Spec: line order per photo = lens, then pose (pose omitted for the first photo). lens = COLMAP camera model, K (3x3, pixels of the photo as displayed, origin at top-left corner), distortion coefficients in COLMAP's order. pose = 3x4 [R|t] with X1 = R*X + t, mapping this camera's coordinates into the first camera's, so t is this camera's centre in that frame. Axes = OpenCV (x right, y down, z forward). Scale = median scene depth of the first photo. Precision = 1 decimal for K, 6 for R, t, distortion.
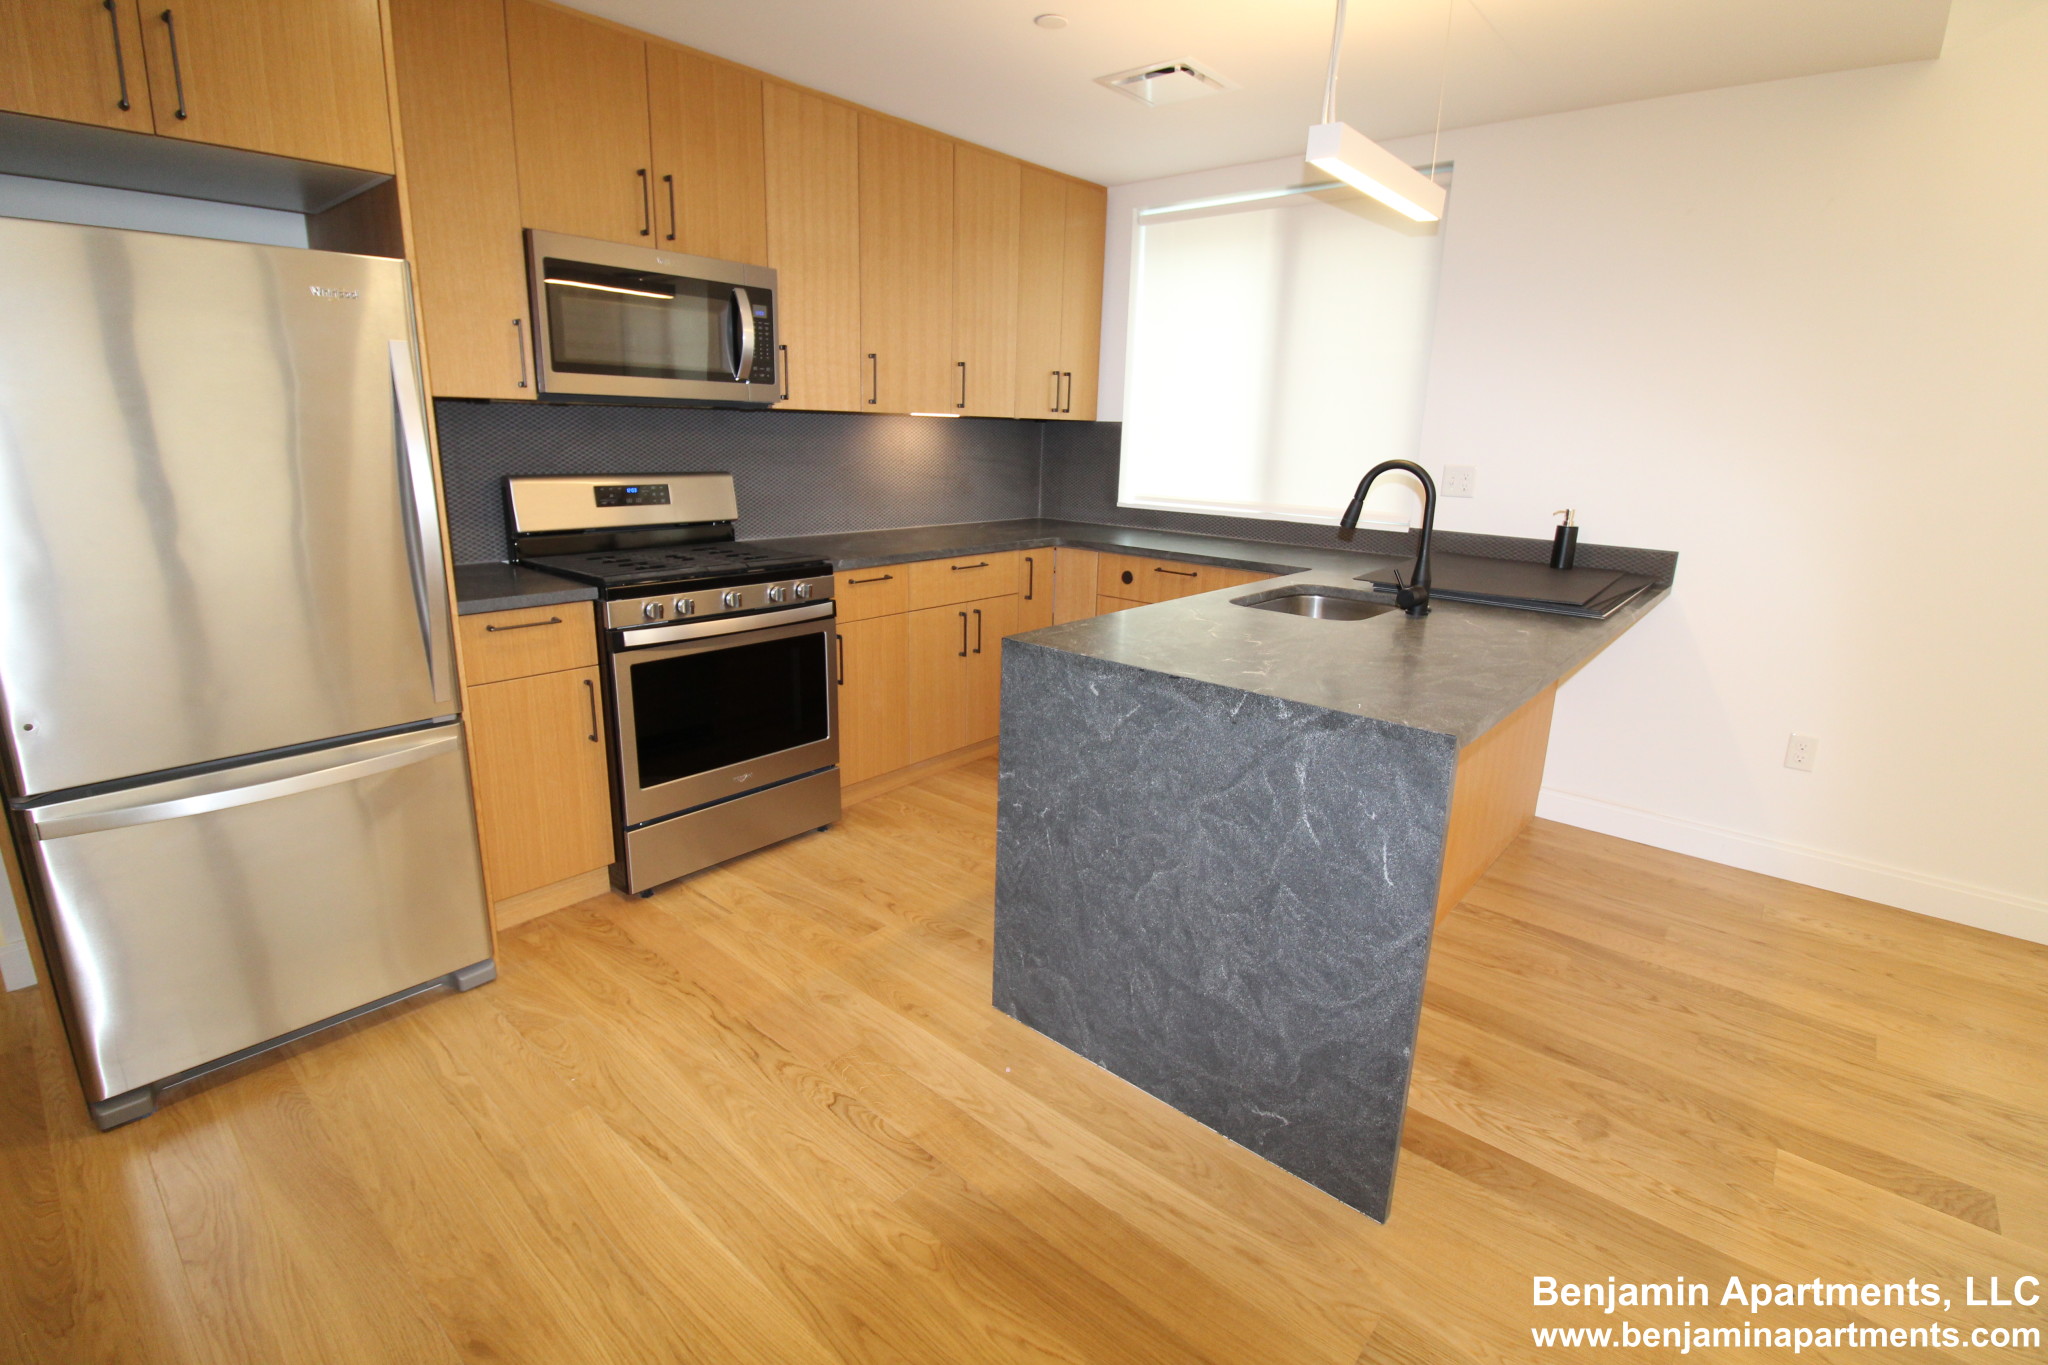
lens RADIAL K [[944.6, 0, 1030.7], [0, 944.6, 667.2], [0, 0, 1]] dist [-0.006798, -0.006539]
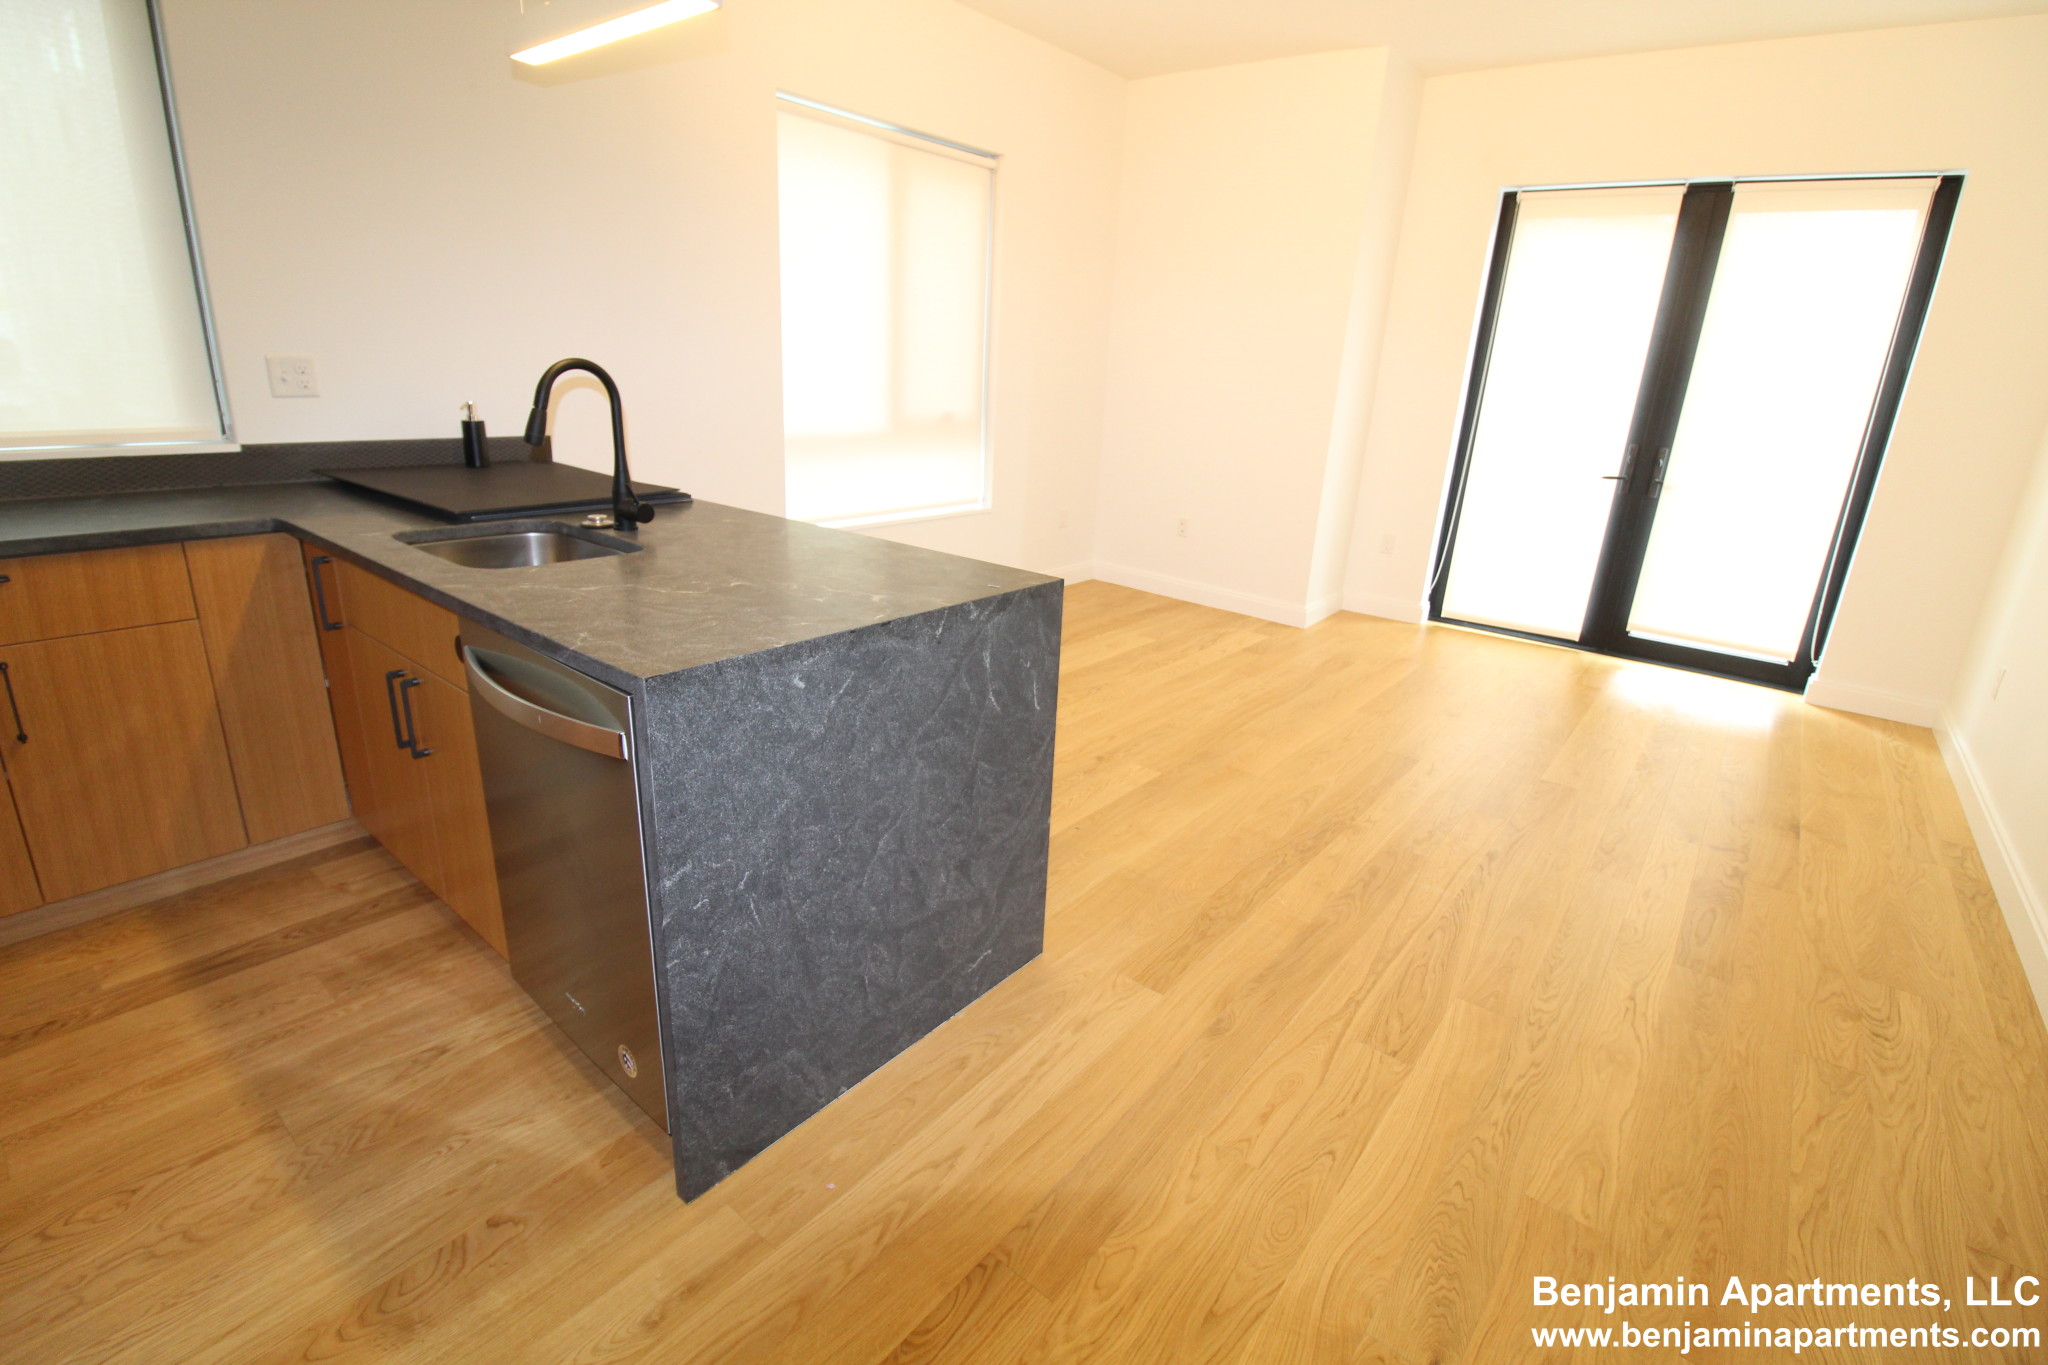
lens RADIAL K [[944.6, 0, 1018.9], [0, 944.6, 667.2], [0, 0, 1]] dist [-0.006798, -0.006539]
pose [[-0.032700, -0.334283, 0.941905, -0.640323], [0.198214, 0.921521, 0.333930, -0.203233], [-0.979613, 0.197618, 0.036126, 0.763368]]
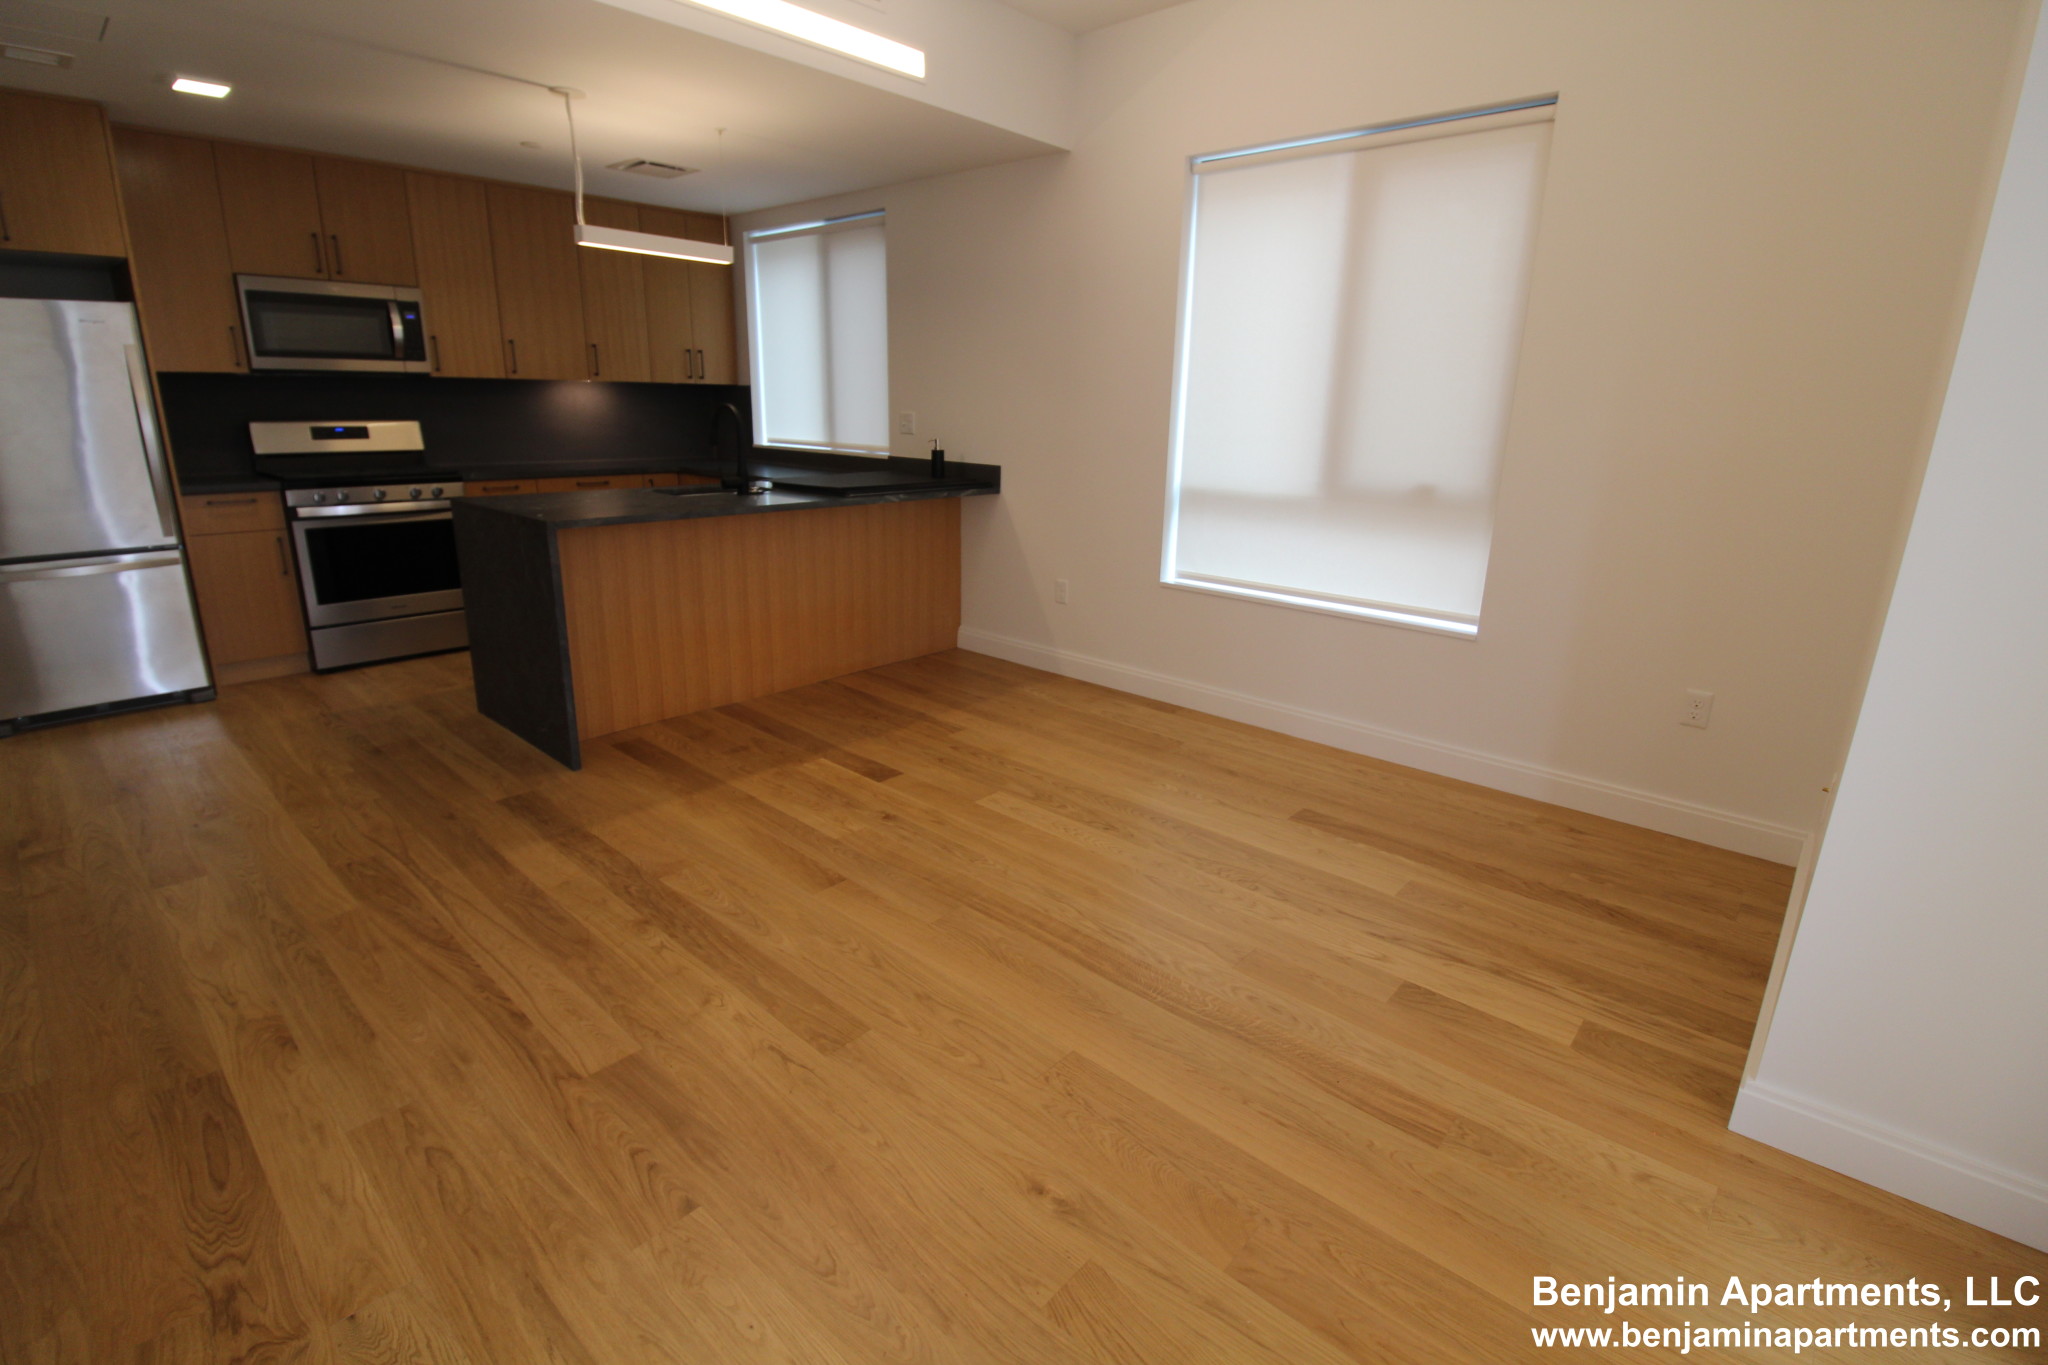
lens RADIAL K [[944.6, 0, 1030.0], [0, 944.6, 667.0], [0, 0, 1]] dist [-0.006798, -0.006539]
pose [[0.999806, 0.000960, -0.019695, 1.185906], [-0.000387, 0.999577, 0.029090, 0.253904], [0.019715, -0.029077, 0.999383, -0.871888]]
